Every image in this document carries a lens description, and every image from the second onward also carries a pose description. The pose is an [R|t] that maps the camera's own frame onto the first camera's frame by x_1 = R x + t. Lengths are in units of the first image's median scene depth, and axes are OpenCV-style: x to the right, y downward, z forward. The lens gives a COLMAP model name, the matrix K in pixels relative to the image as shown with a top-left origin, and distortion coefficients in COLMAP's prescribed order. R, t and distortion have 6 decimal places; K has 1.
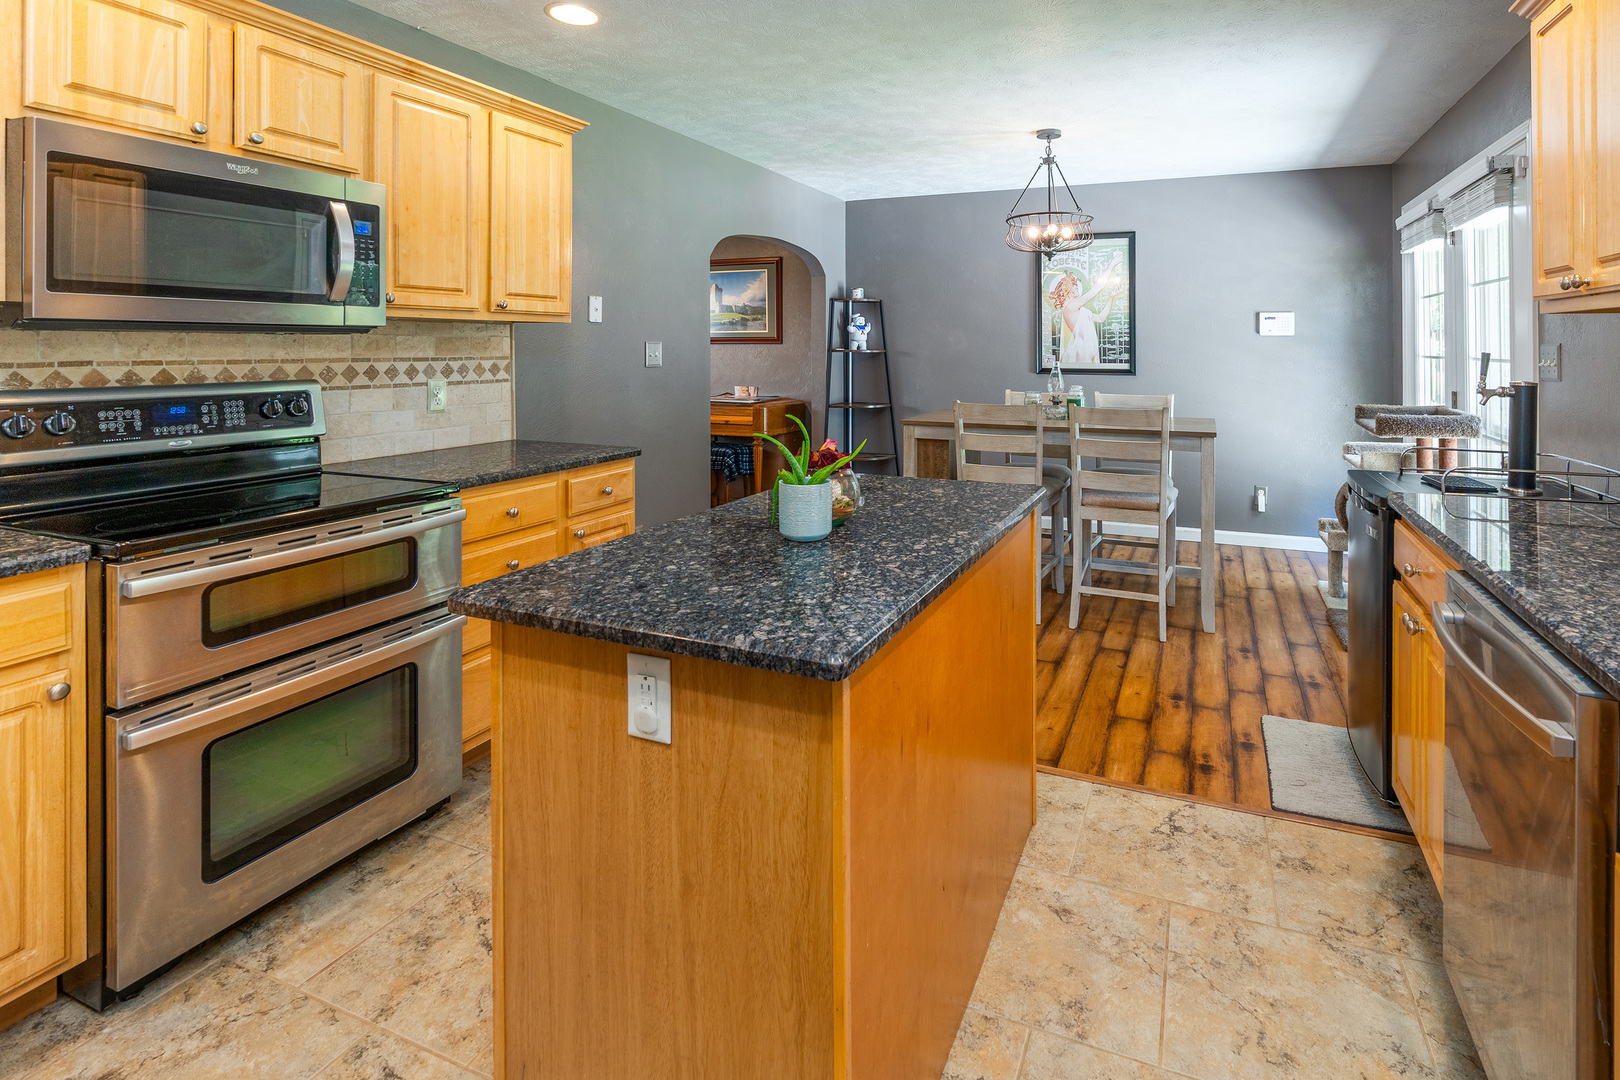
lens RADIAL K [[798.7, 0, 863.7], [0, 798.7, 344.3], [0, 0, 1]] dist [-0.007058, 0.002638]
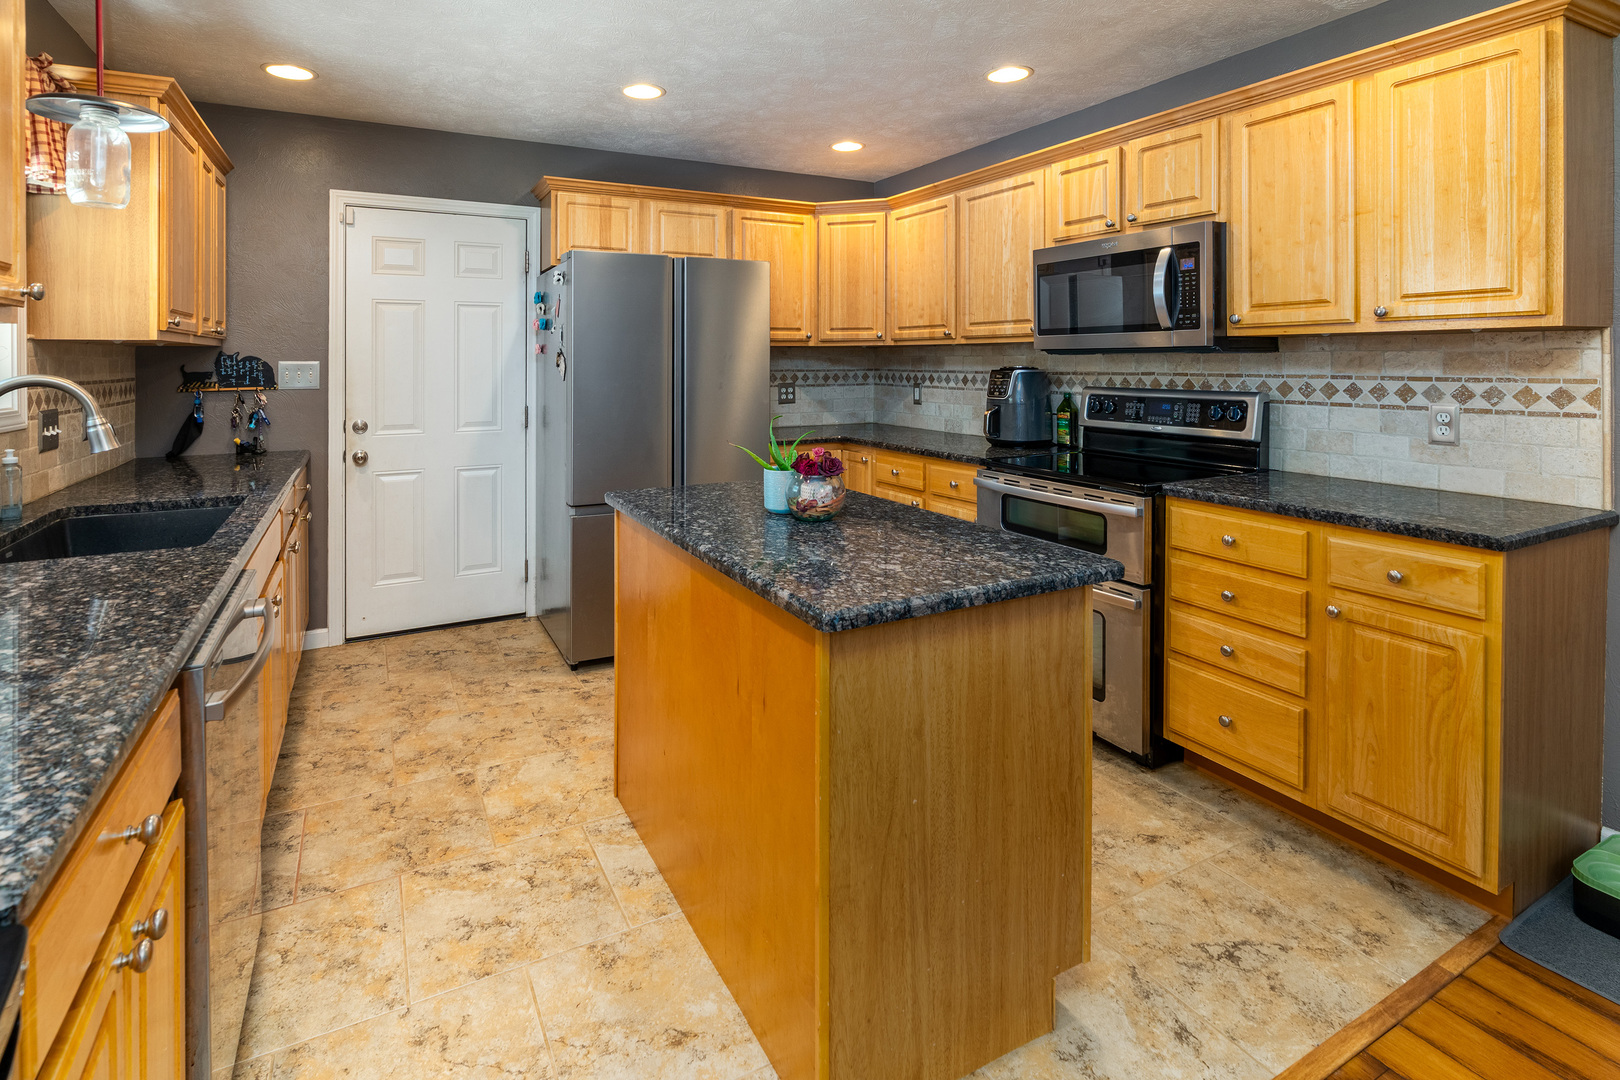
lens RADIAL K [[798.7, 0, 814.3], [0, 798.7, 368.2], [0, 0, 1]] dist [-0.007058, 0.002638]
pose [[-0.608659, 0.007677, -0.793394, 0.652743], [0.003869, 0.999970, 0.006707, -0.000631], [0.793422, 0.001013, -0.608671, 1.285484]]
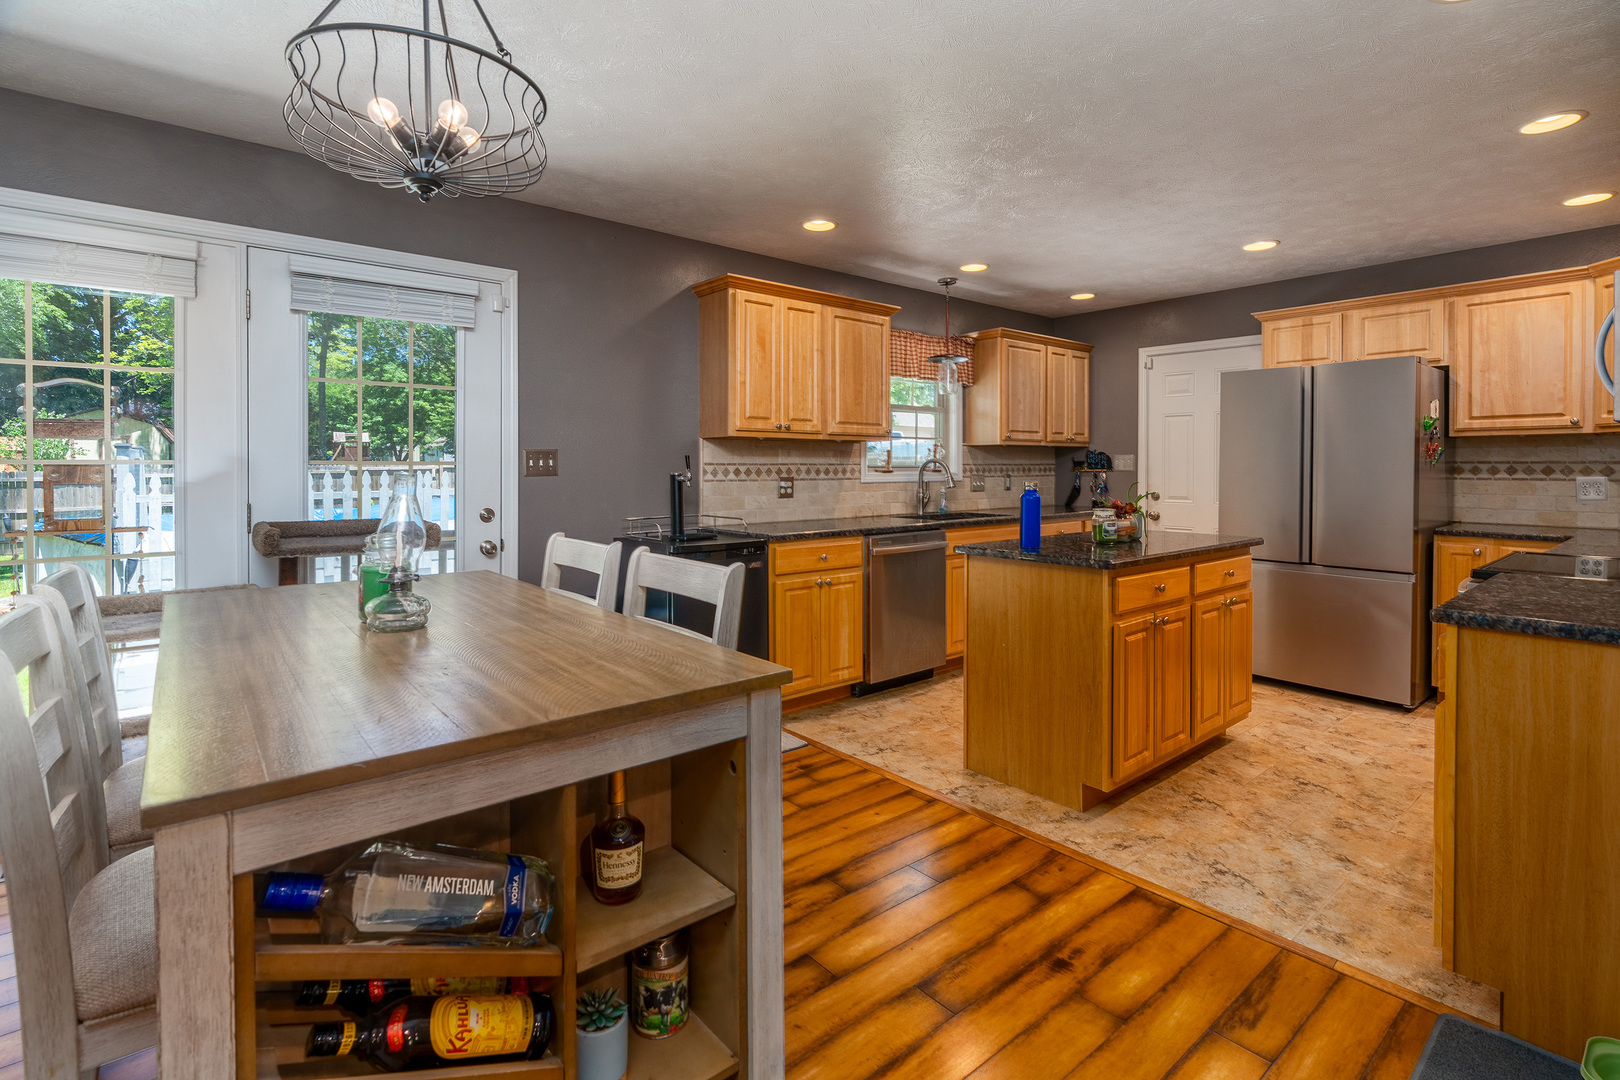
lens RADIAL K [[798.7, 0, 795.0], [0, 798.7, 488.2], [0, 0, 1]] dist [-0.007058, 0.002638]
pose [[-0.893814, -0.013847, 0.448224, -0.156081], [-0.002088, 0.999641, 0.026719, 0.033284], [-0.448433, 0.022946, -0.893522, 2.331469]]
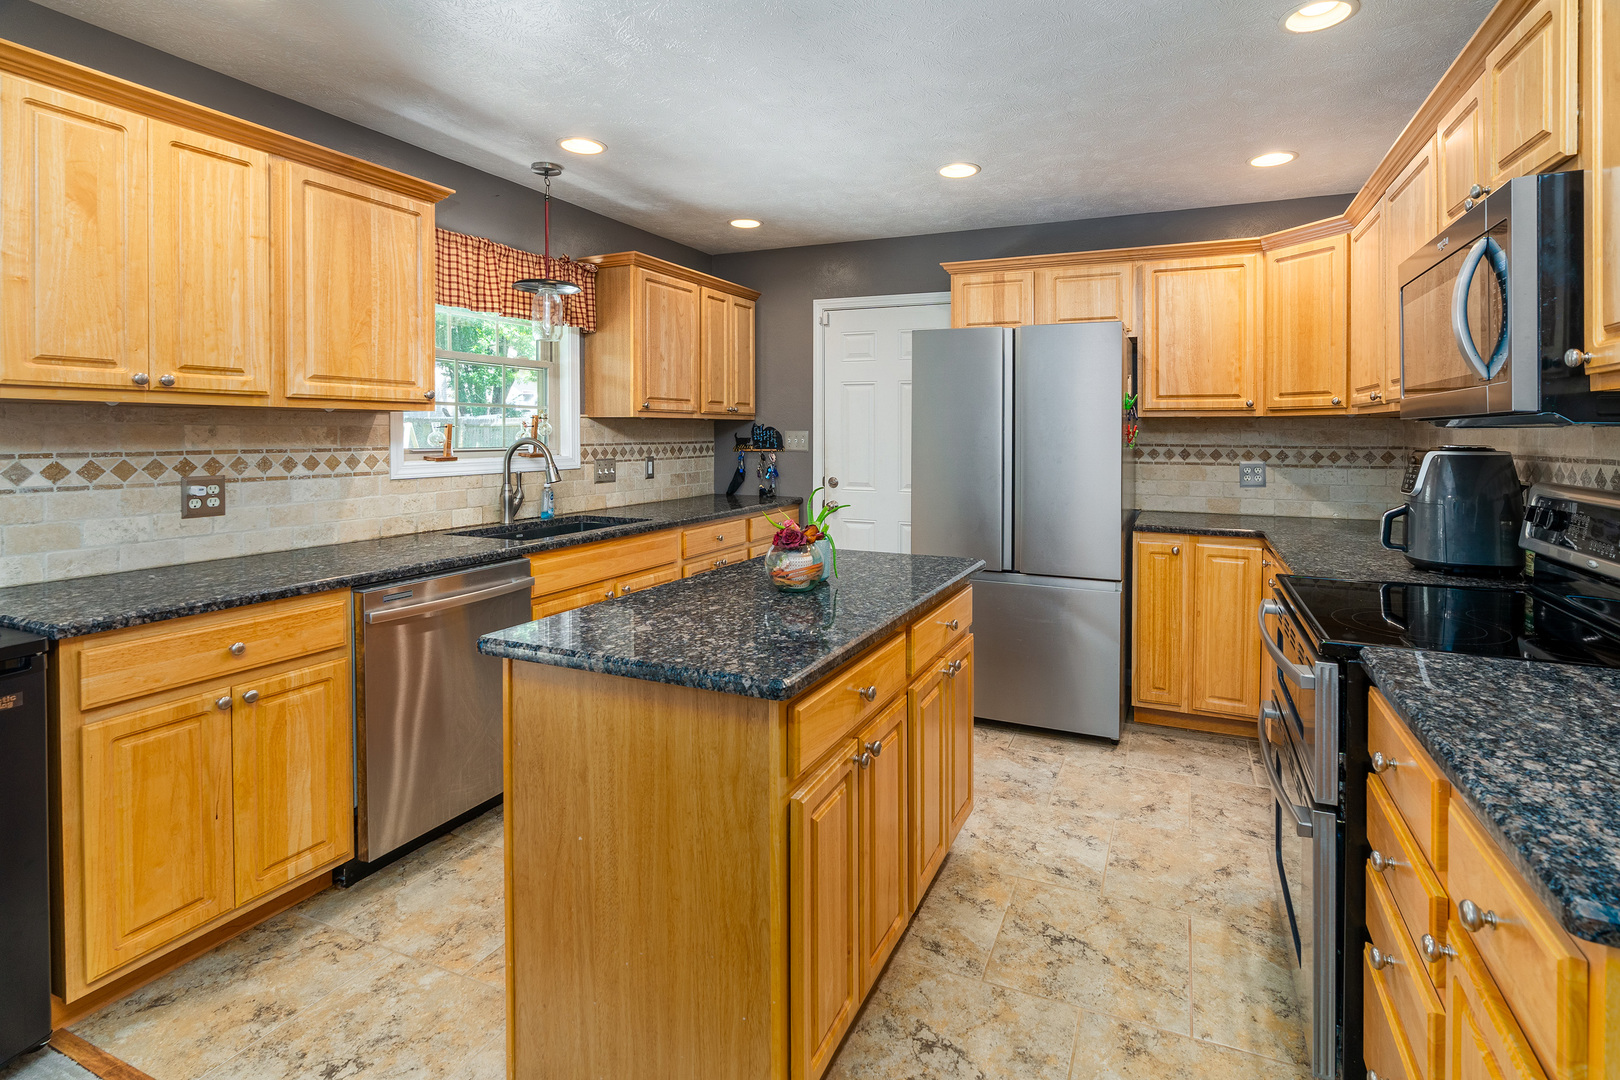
lens RADIAL K [[798.7, 0, 871.2], [0, 798.7, 441.6], [0, 0, 1]] dist [-0.007058, 0.002638]
pose [[-0.999686, -0.006351, -0.024224, -0.093573], [-0.006637, 0.999909, 0.011723, -0.005041], [0.024147, 0.011880, -0.999638, 1.638780]]
